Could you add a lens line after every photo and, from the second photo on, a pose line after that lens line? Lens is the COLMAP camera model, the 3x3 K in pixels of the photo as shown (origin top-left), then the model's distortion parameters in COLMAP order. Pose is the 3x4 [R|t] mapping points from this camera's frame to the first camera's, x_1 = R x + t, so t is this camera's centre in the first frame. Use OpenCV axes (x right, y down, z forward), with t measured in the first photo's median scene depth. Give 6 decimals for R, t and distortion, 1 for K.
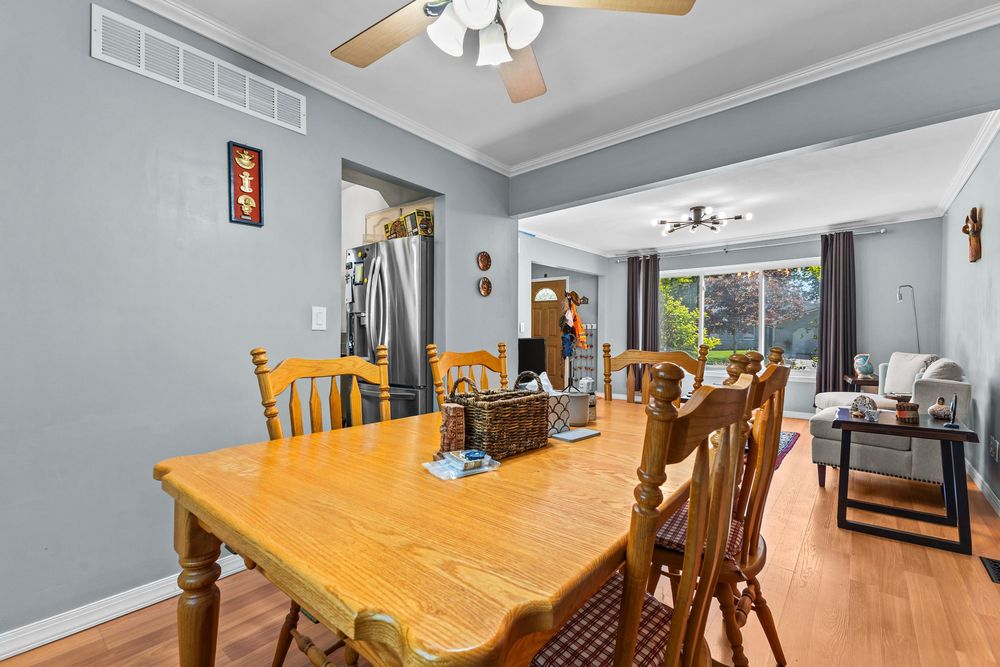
lens RADIAL K [[433.0, 0, 496.5], [0, 433.0, 332.3], [0, 0, 1]] dist [0.008285, -0.000627]
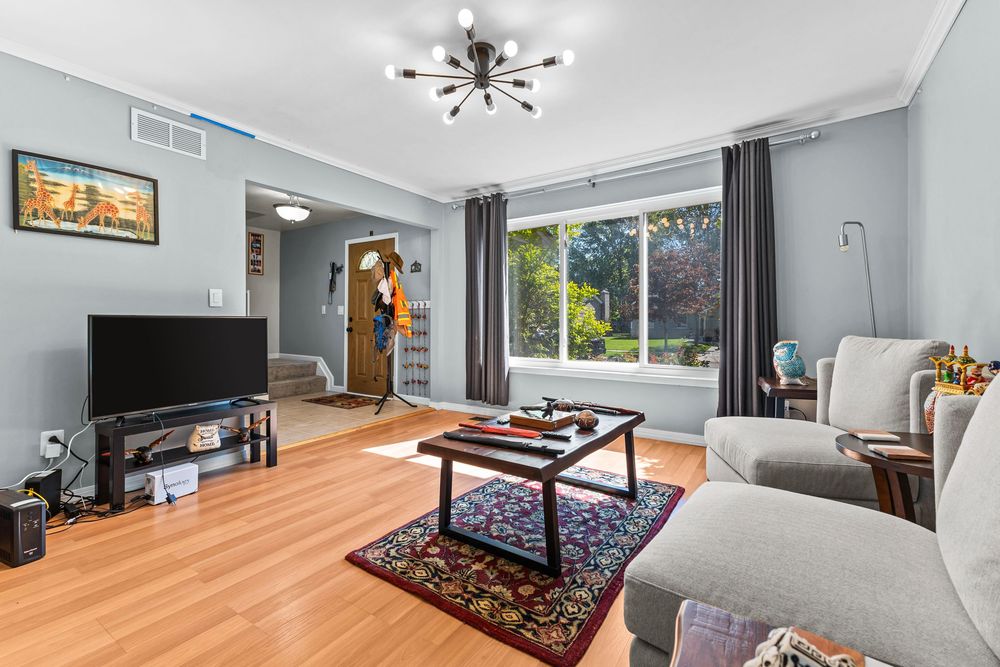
lens RADIAL K [[432.1, 0, 497.7], [0, 432.1, 315.7], [0, 0, 1]] dist [-0.000027, -0.000403]
pose [[0.993159, -0.003768, 0.116707, 0.358250], [0.005444, 0.999887, -0.014044, 0.020383], [-0.116640, 0.014583, 0.993067, 0.433018]]
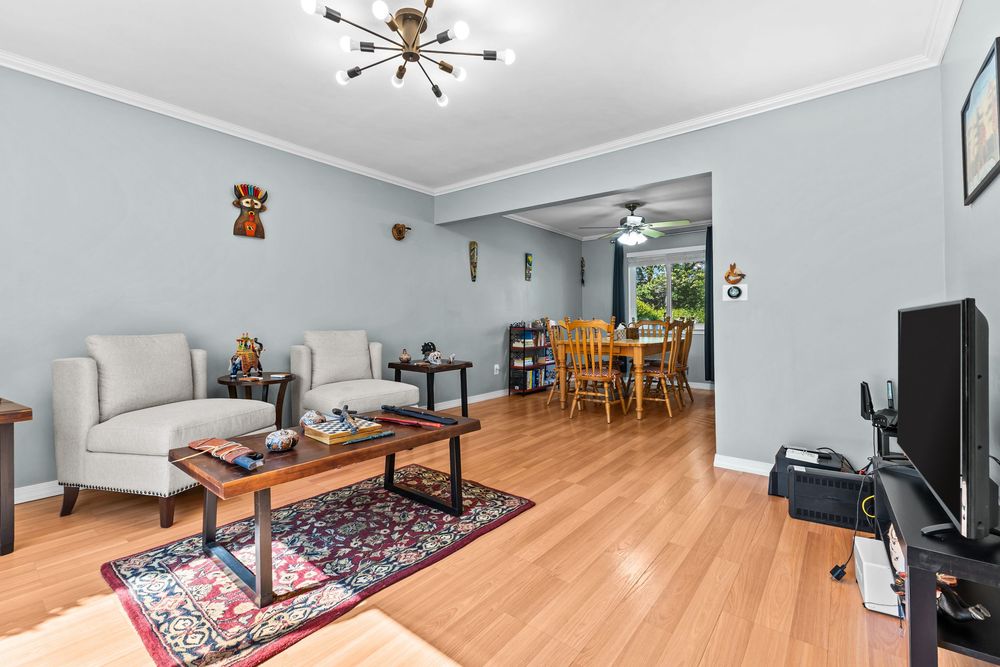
lens RADIAL K [[433.0, 0, 496.5], [0, 433.0, 332.3], [0, 0, 1]] dist [0.008285, -0.000627]
pose [[-0.999586, 0.002761, -0.028626, 0.329661], [0.002351, 0.999894, 0.014351, 0.025314], [0.028662, 0.014278, -0.999487, 1.214444]]
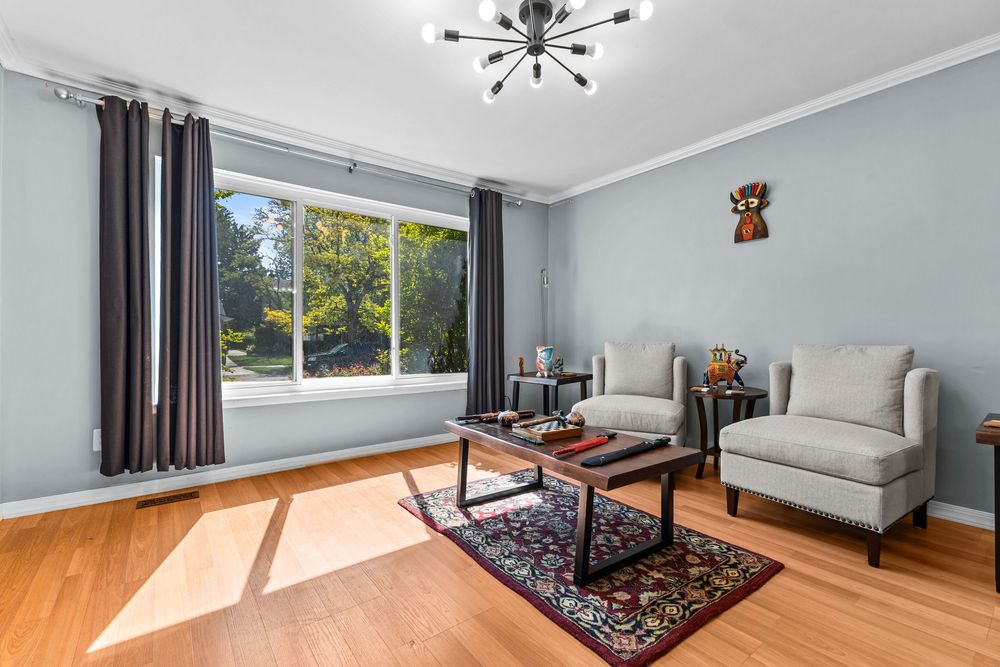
lens RADIAL K [[433.0, 0, 496.5], [0, 433.0, 332.3], [0, 0, 1]] dist [0.008285, -0.000627]
pose [[0.214960, 0.004233, 0.976614, 0.038975], [-0.004297, 0.999985, -0.003388, 0.023481], [-0.976613, -0.003468, 0.214975, 0.803049]]
